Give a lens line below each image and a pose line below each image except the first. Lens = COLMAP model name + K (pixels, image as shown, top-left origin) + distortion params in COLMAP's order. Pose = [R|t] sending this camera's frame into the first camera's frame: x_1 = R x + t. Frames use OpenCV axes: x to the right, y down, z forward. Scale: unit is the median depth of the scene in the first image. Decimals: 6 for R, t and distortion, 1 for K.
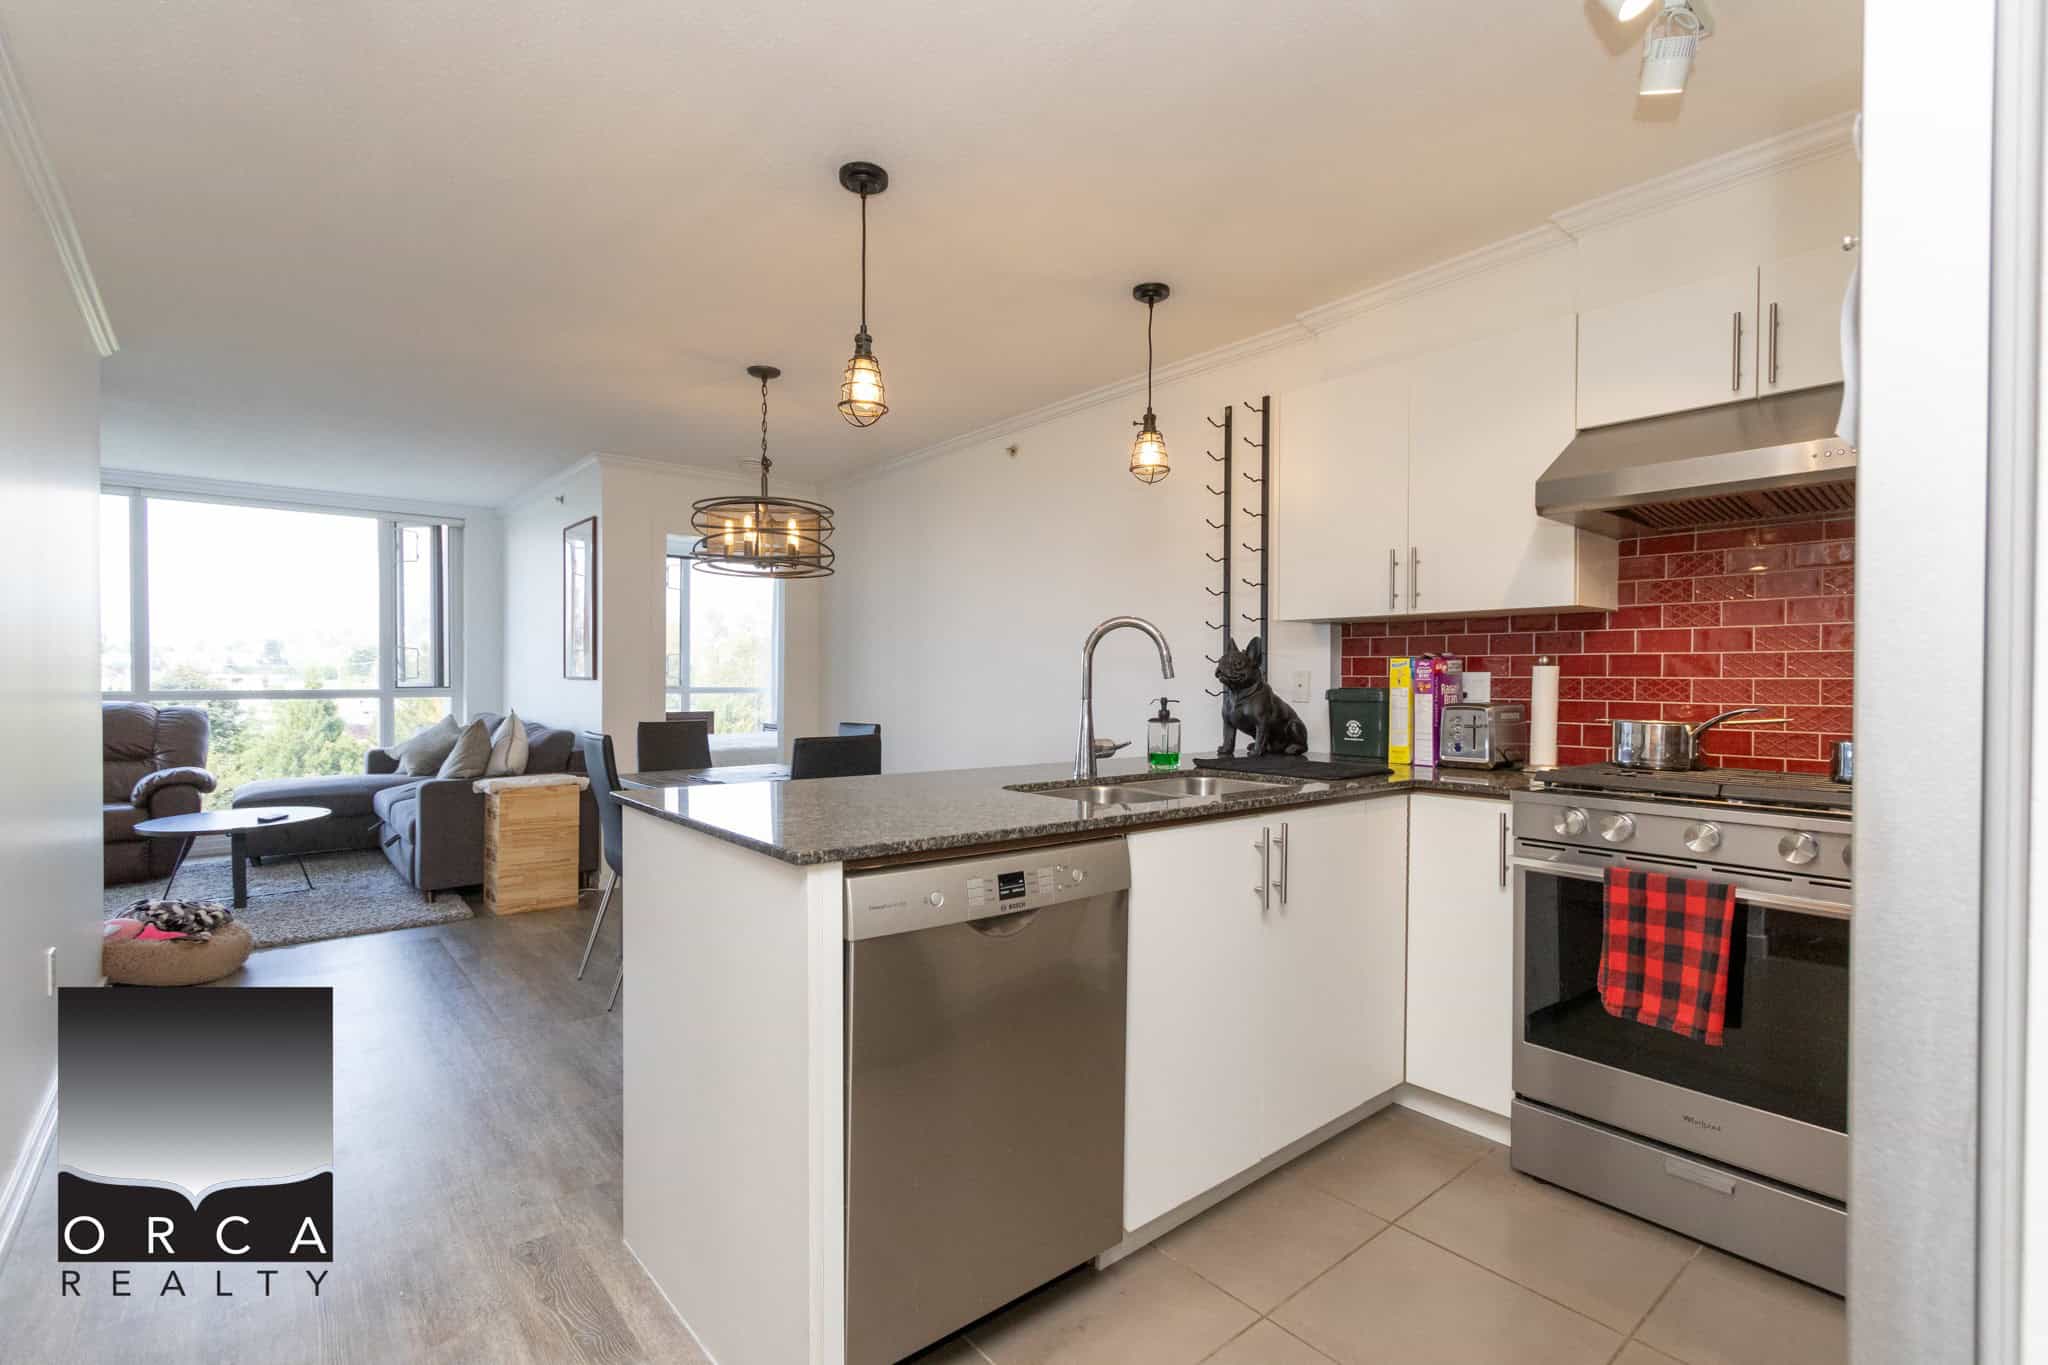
lens RADIAL K [[939.2, 0, 1035.2], [0, 939.2, 688.4], [0, 0, 1]] dist [0.010645, -0.000279]
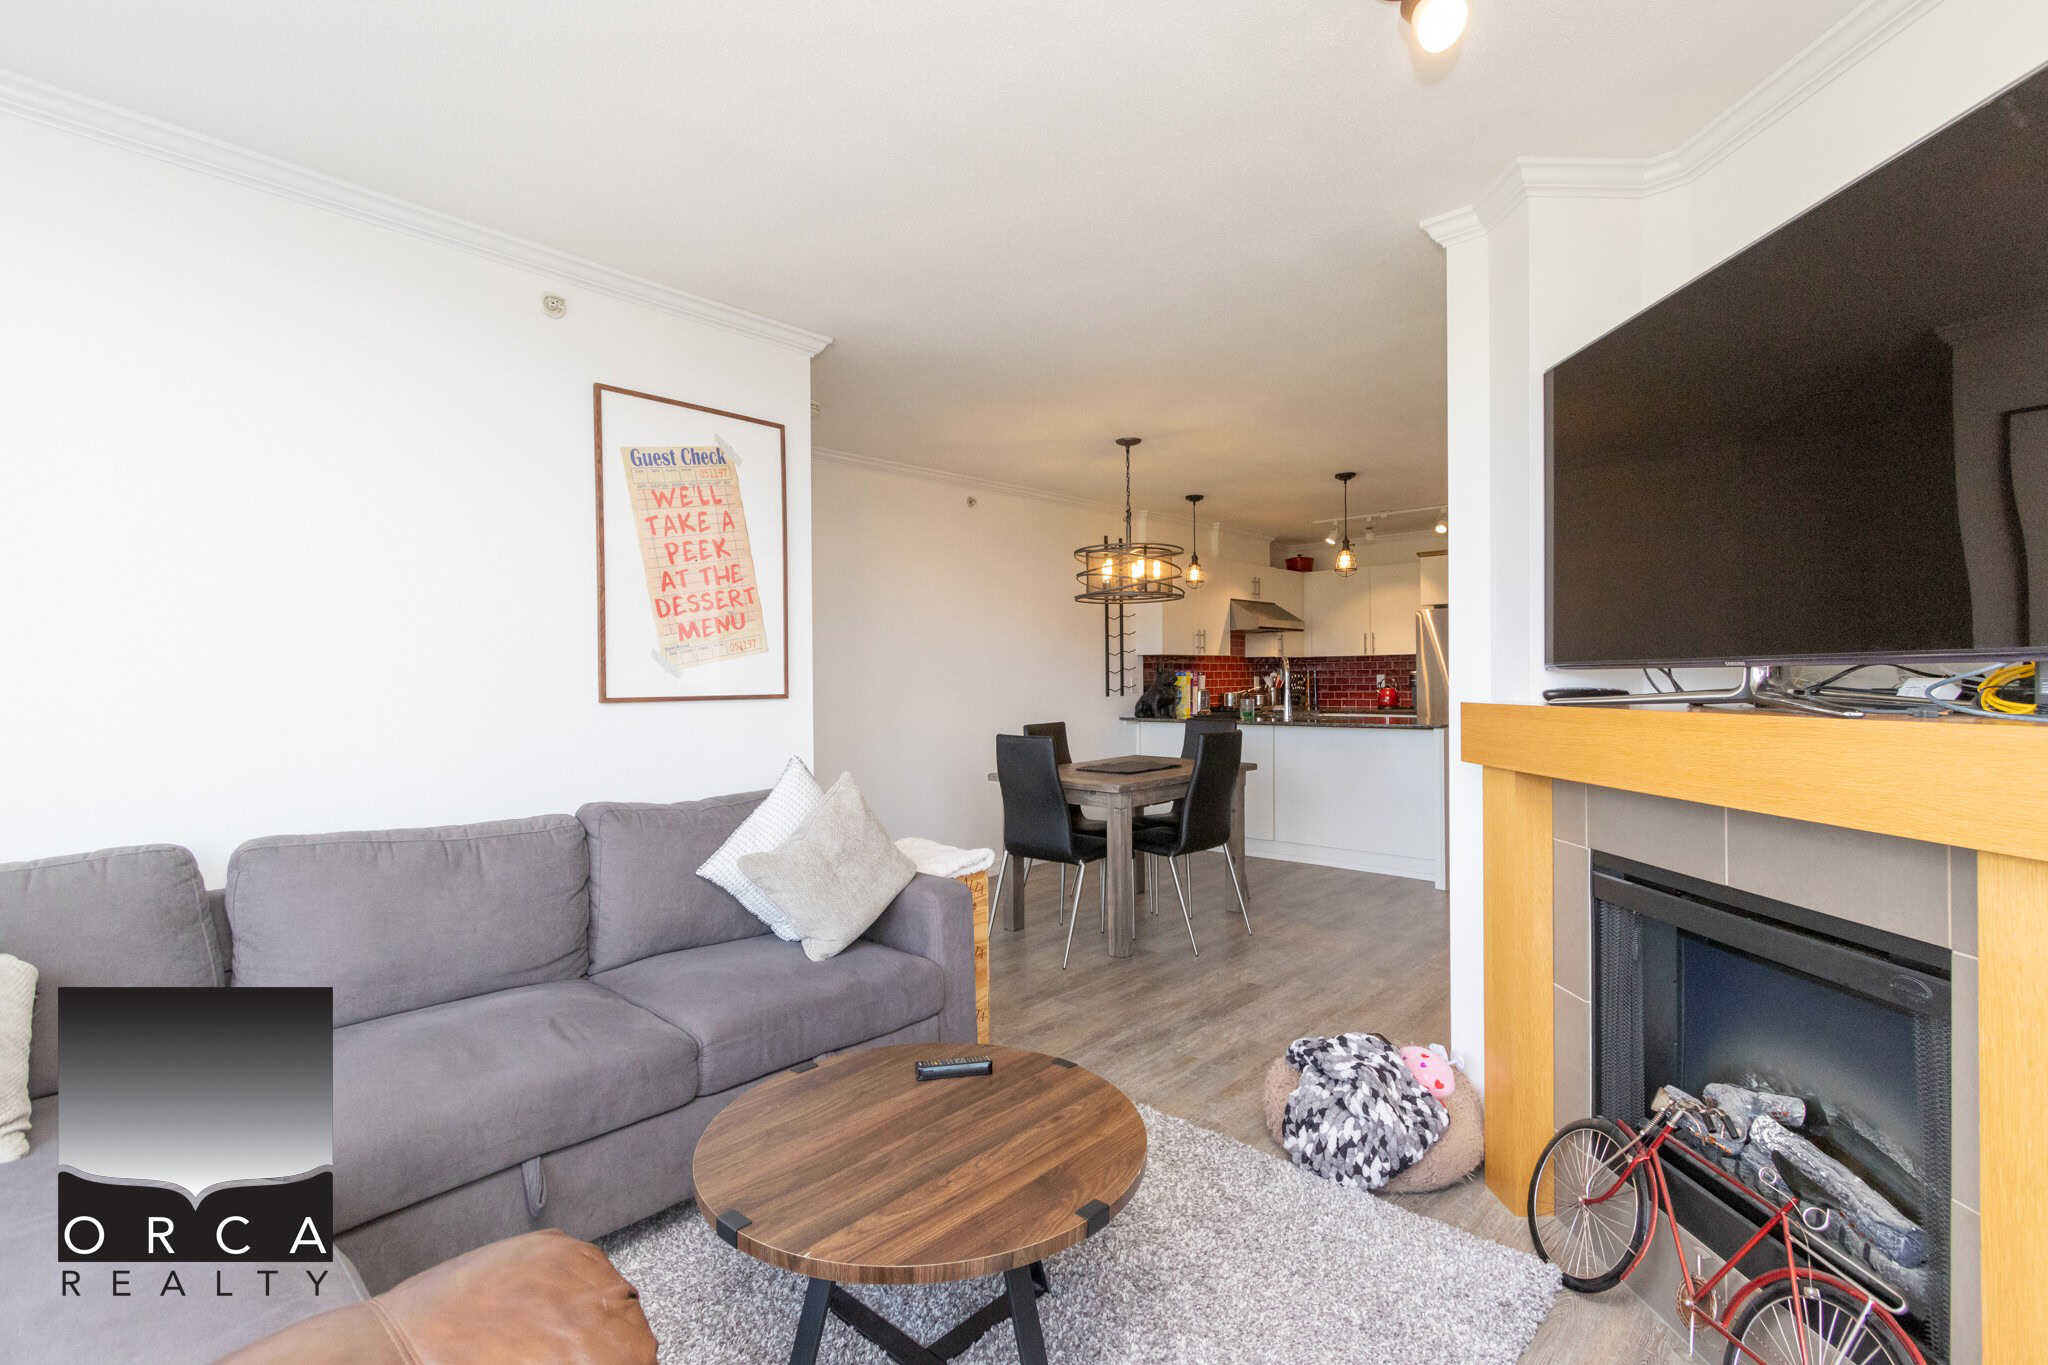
lens RADIAL K [[939.2, 0, 1035.2], [0, 939.2, 688.4], [0, 0, 1]] dist [0.010645, -0.000279]
pose [[-0.128689, -0.013929, 0.991587, -2.058715], [0.020731, 0.999645, 0.016732, -0.039492], [-0.991468, 0.022710, -0.128355, 1.749369]]
